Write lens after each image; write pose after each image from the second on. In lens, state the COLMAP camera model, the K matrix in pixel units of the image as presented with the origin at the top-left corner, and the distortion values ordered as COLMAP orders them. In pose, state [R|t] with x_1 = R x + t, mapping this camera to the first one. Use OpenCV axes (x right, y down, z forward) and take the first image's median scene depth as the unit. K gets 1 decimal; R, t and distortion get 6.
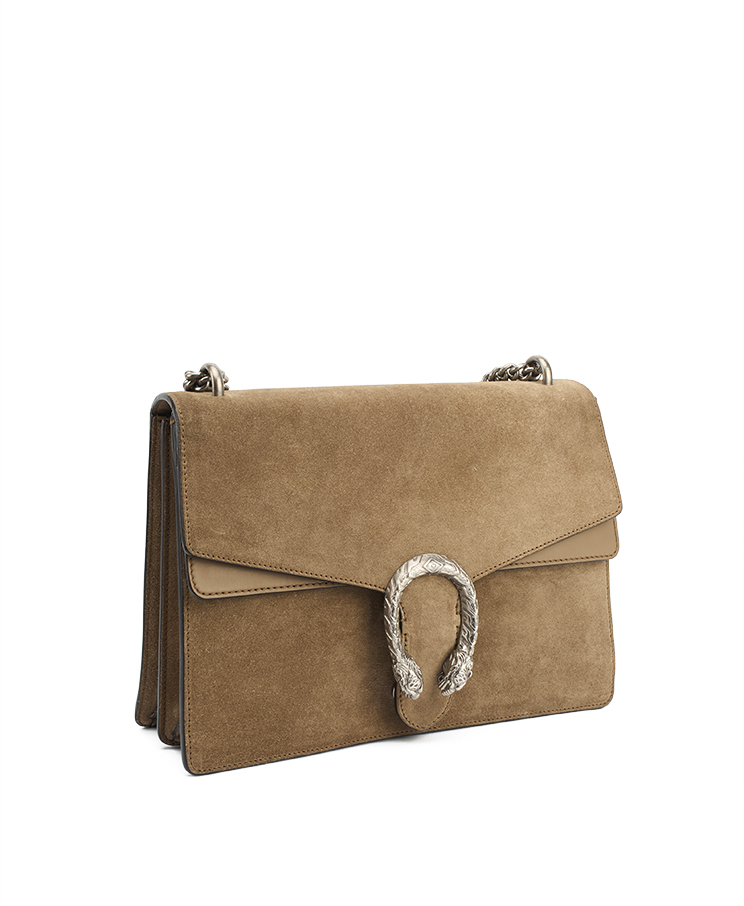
lens RADIAL K [[1299.4, 0, 371.2], [0, 1299.4, 460.3], [0, 0, 1]] dist [-0.093166, 0.000000]
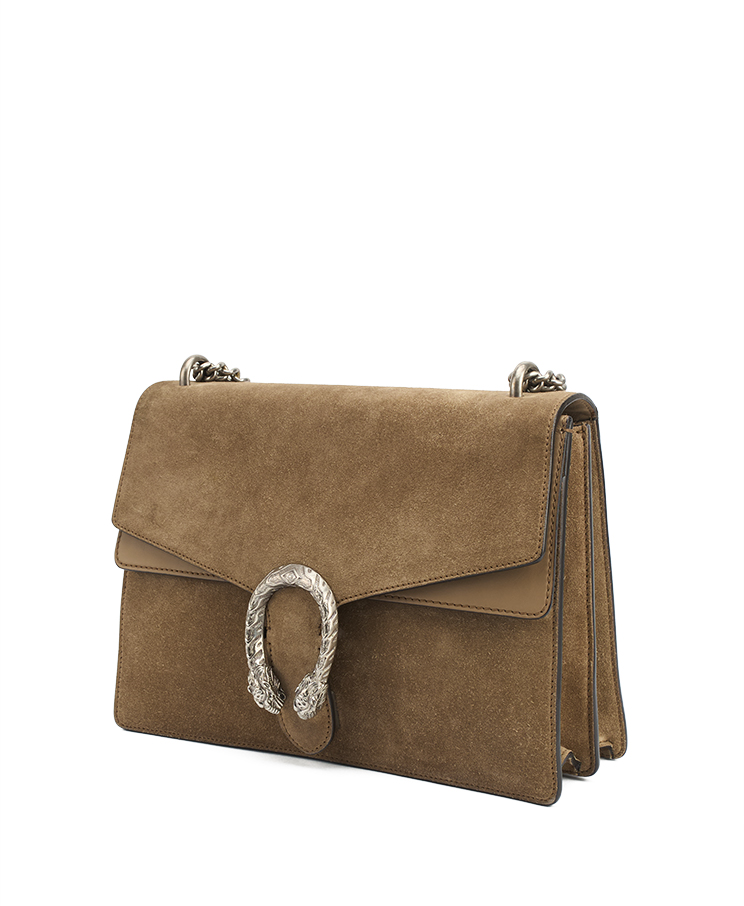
lens RADIAL K [[1518.3, 0, 381.5], [0, 1518.3, 490.0], [0, 0, 1]] dist [-0.072060, 0.000000]
pose [[0.546935, 0.102746, -0.830846, 0.971242], [-0.096831, 0.993543, 0.059124, -0.051779], [0.831556, 0.048115, 0.553353, 0.434006]]
